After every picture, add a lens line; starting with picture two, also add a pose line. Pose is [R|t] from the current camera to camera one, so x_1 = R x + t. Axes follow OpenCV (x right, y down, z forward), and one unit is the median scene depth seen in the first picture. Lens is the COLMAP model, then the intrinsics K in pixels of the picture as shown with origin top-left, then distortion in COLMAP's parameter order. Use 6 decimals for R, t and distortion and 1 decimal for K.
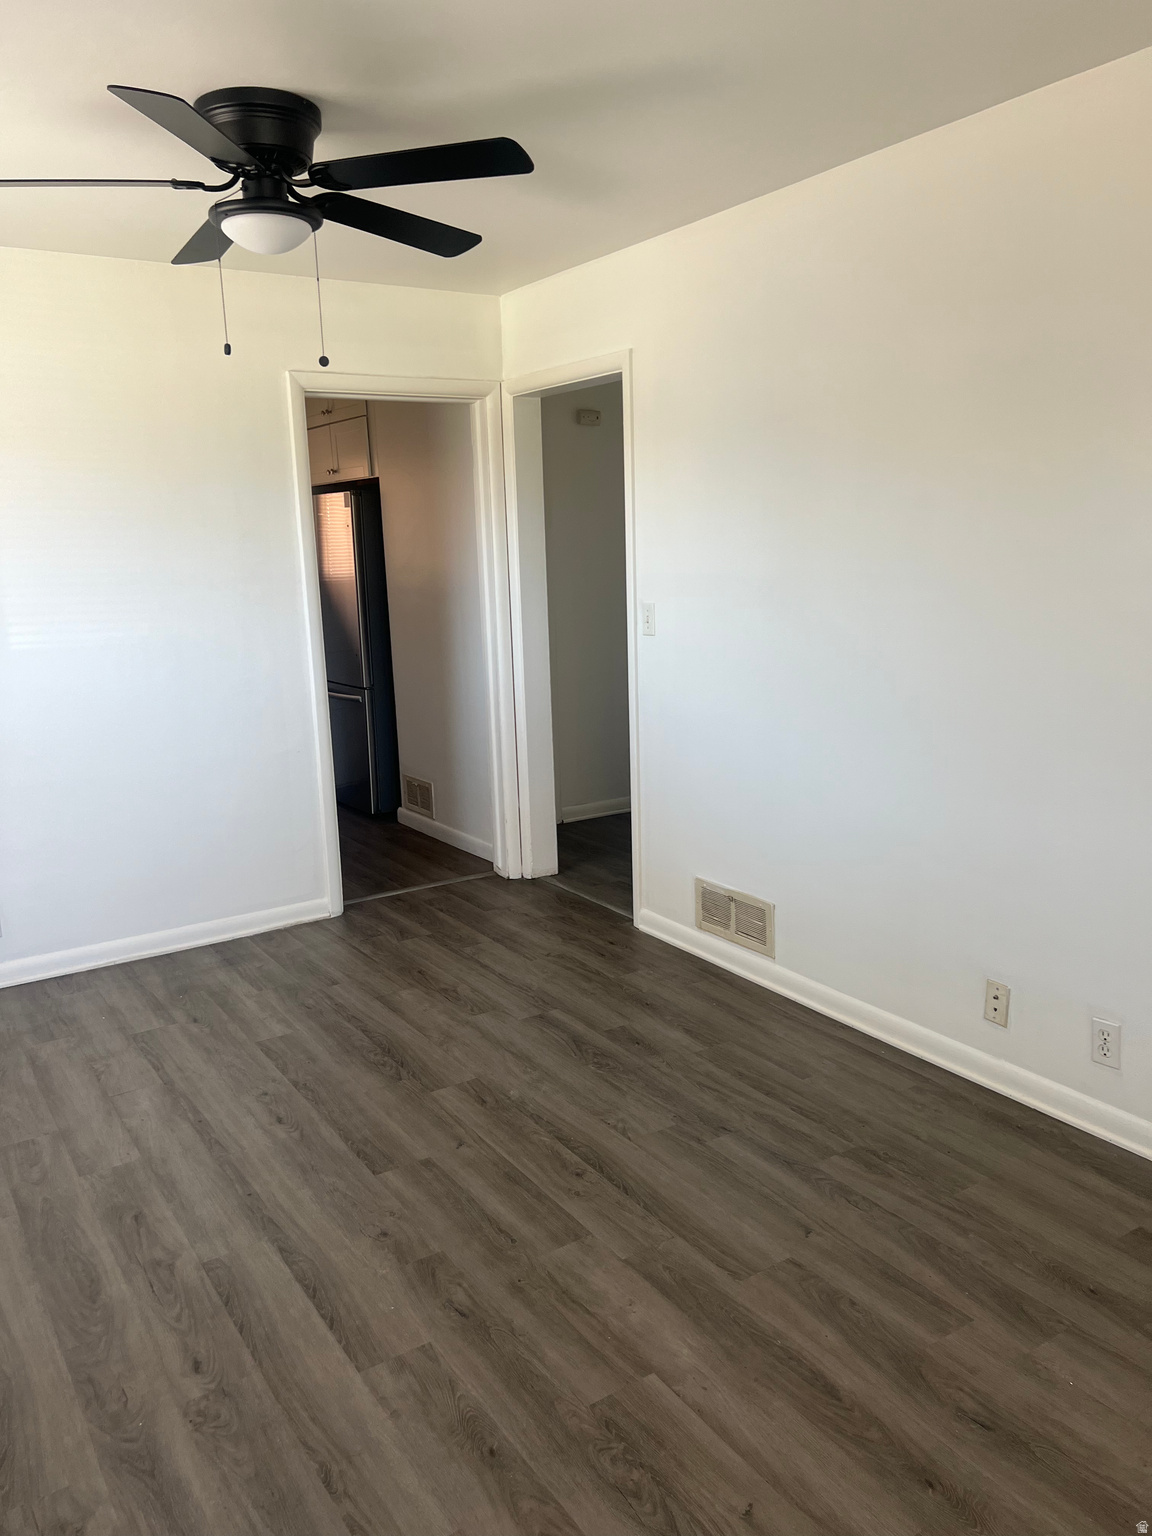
lens RADIAL K [[1156.9, 0, 533.6], [0, 1156.9, 798.2], [0, 0, 1]] dist [0.043853, -0.043665]
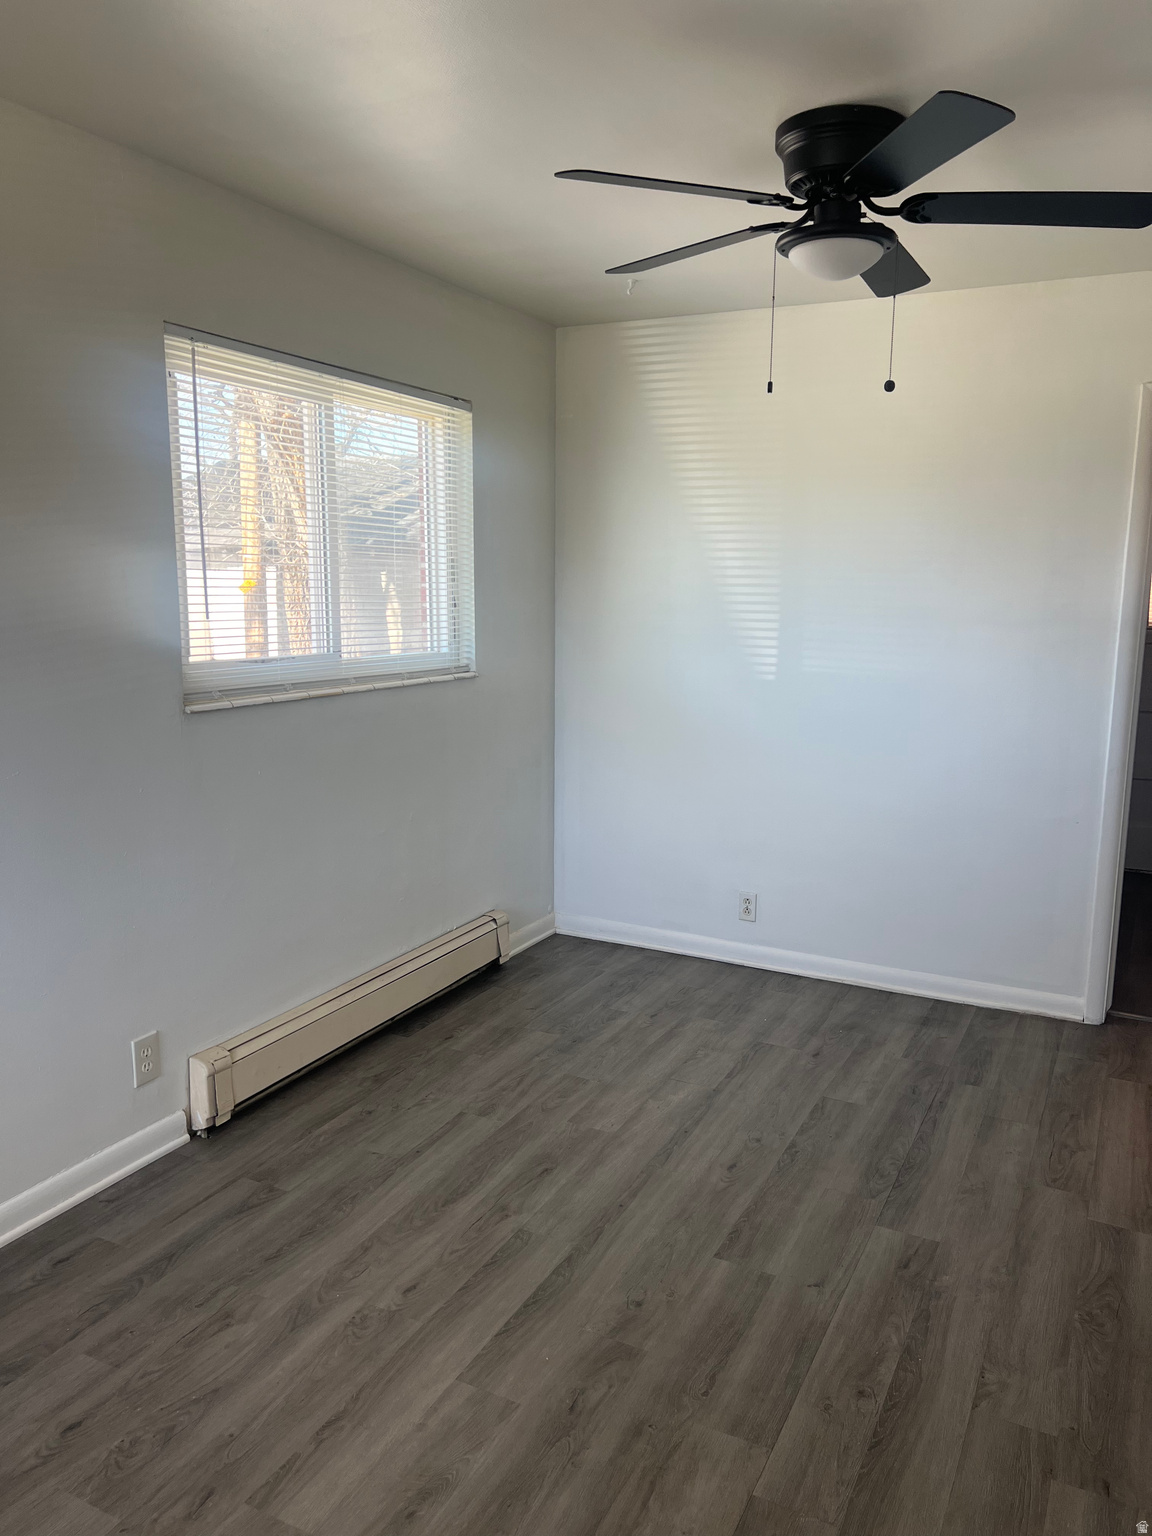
lens RADIAL K [[1156.9, 0, 580.0], [0, 1156.9, 770.6], [0, 0, 1]] dist [0.043853, -0.043665]
pose [[0.514334, 0.181897, -0.838078, 0.524962], [-0.216486, 0.973137, 0.078351, -0.104868], [0.829816, 0.141133, 0.539895, 0.359454]]
